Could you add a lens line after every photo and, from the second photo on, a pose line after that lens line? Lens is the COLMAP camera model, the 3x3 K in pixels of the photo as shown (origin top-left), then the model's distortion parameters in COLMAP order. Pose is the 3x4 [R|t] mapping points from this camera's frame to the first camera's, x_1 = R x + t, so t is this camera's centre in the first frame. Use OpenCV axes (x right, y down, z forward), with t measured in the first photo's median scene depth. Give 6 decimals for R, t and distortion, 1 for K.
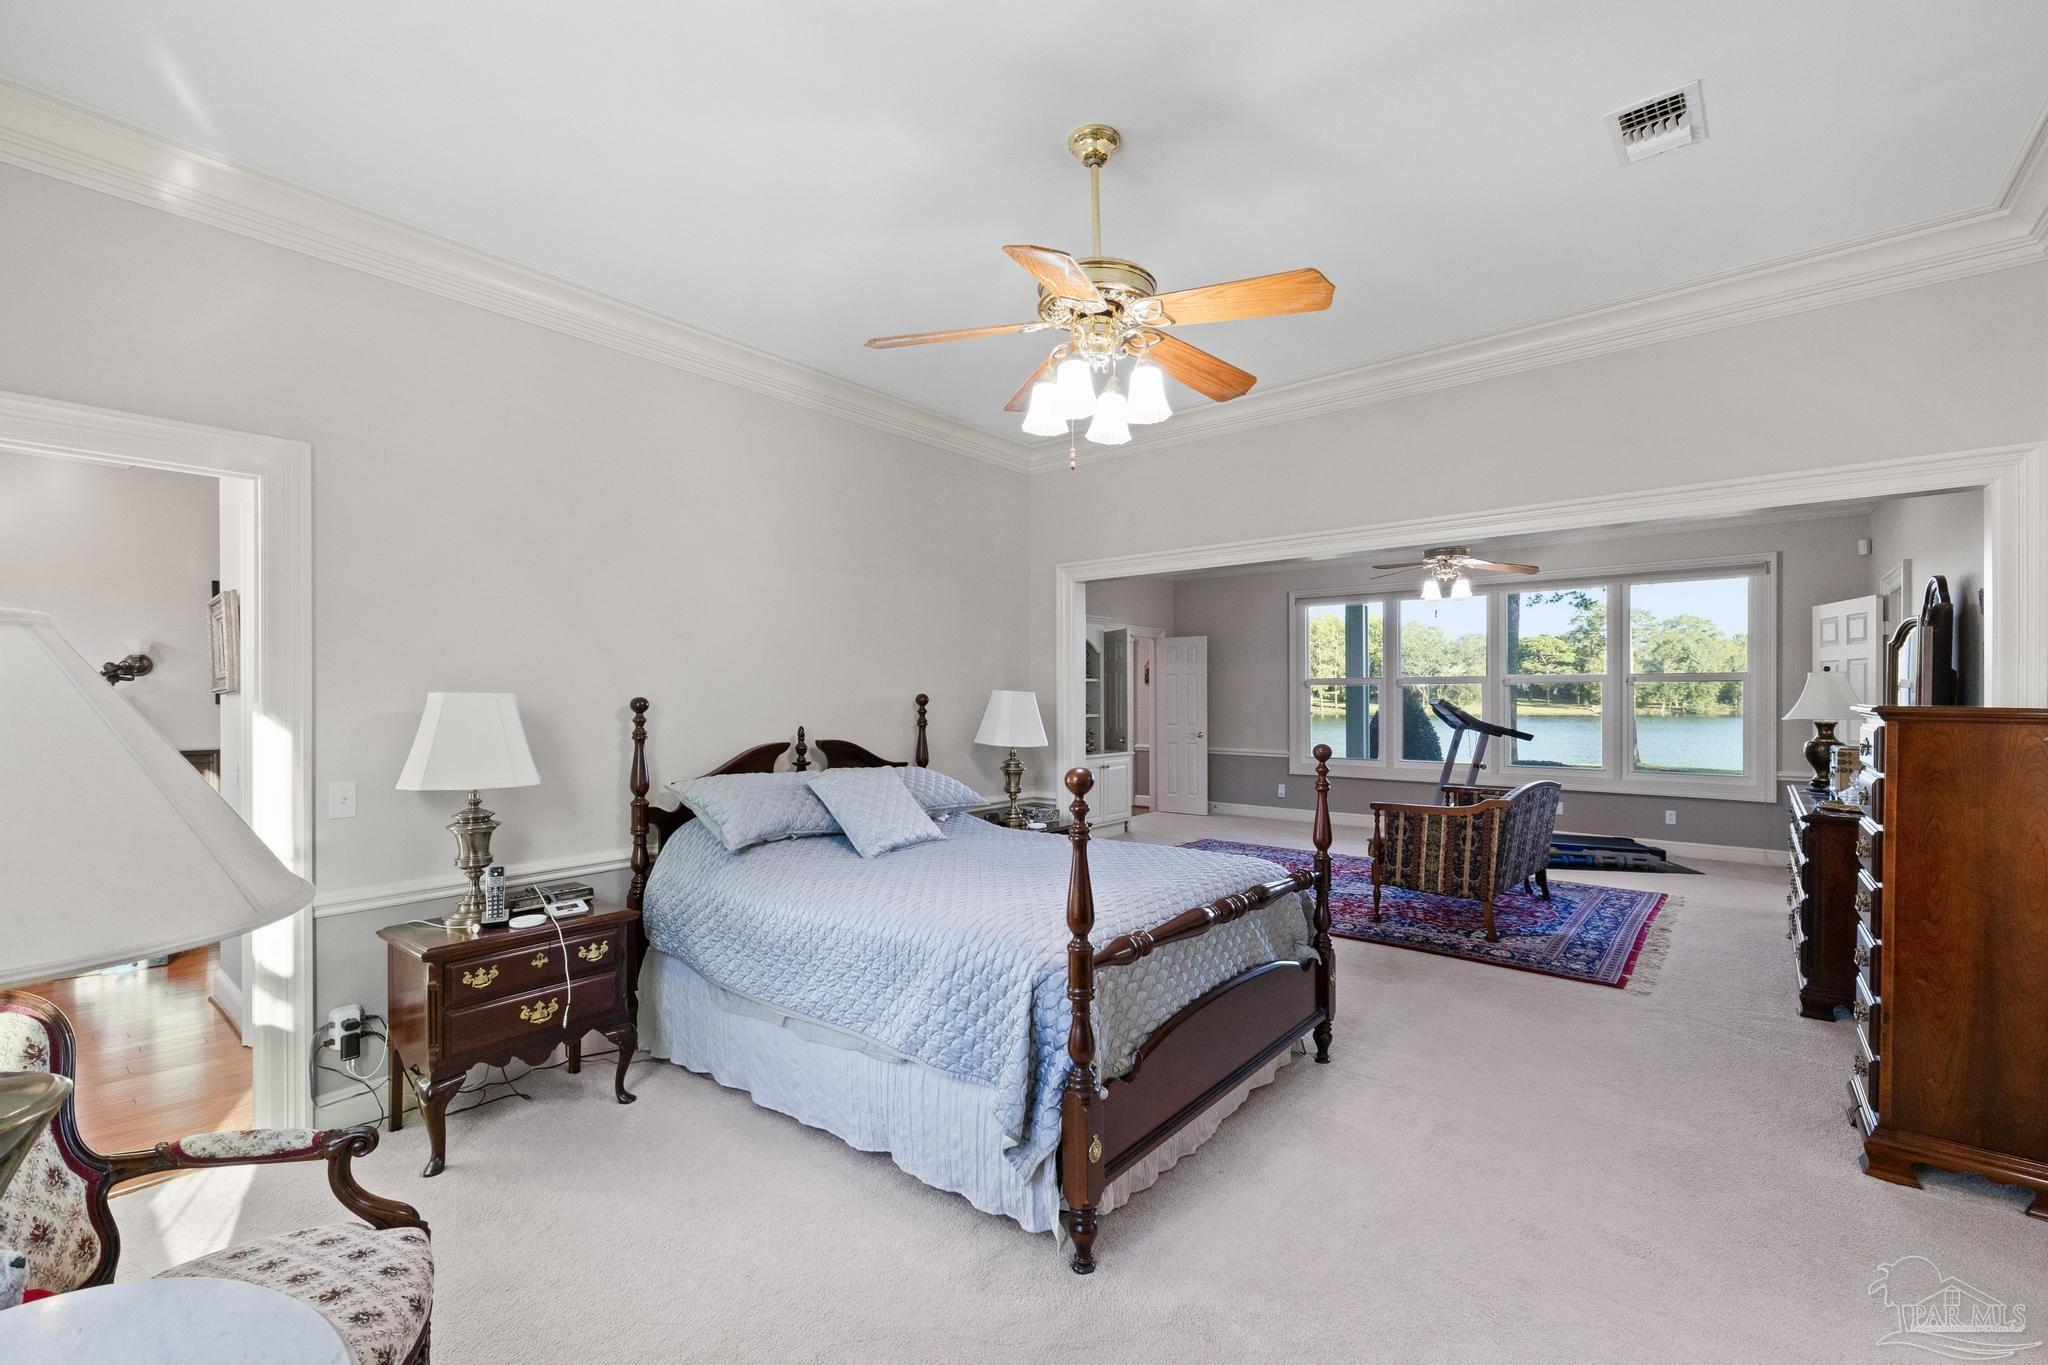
lens RADIAL K [[873.2, 0, 1028.1], [0, 873.2, 693.3], [0, 0, 1]] dist [0.009040, -0.000125]
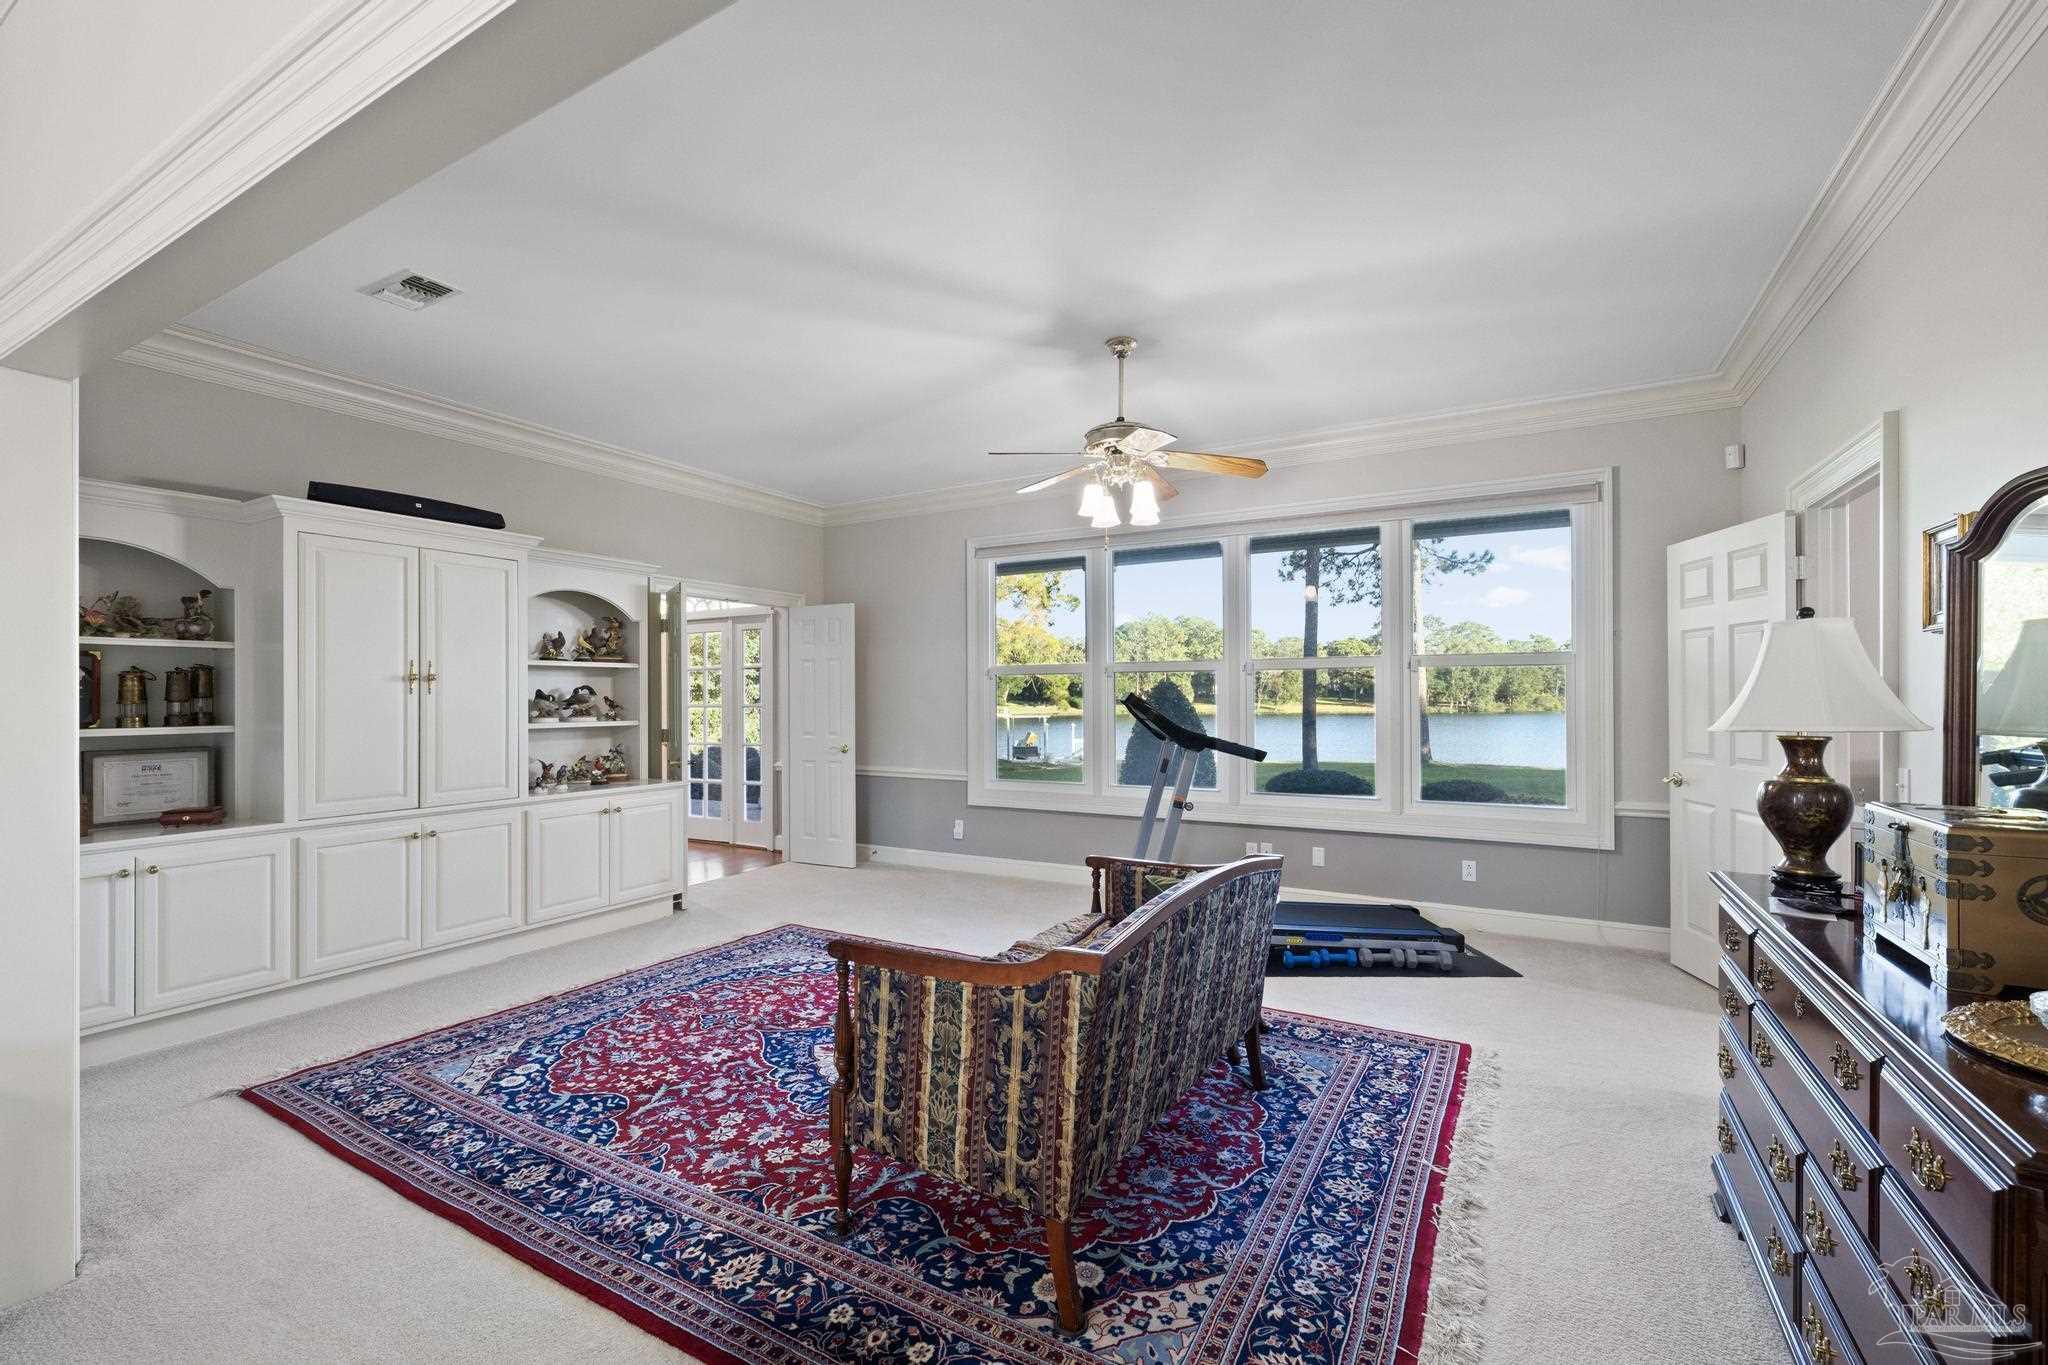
lens RADIAL K [[873.2, 0, 1027.0], [0, 873.2, 686.3], [0, 0, 1]] dist [0.009040, -0.000125]
pose [[0.984693, -0.000031, 0.174298, 0.321598], [0.001480, 0.999965, -0.008184, 0.007631], [-0.174292, 0.008317, 0.984659, 0.452950]]
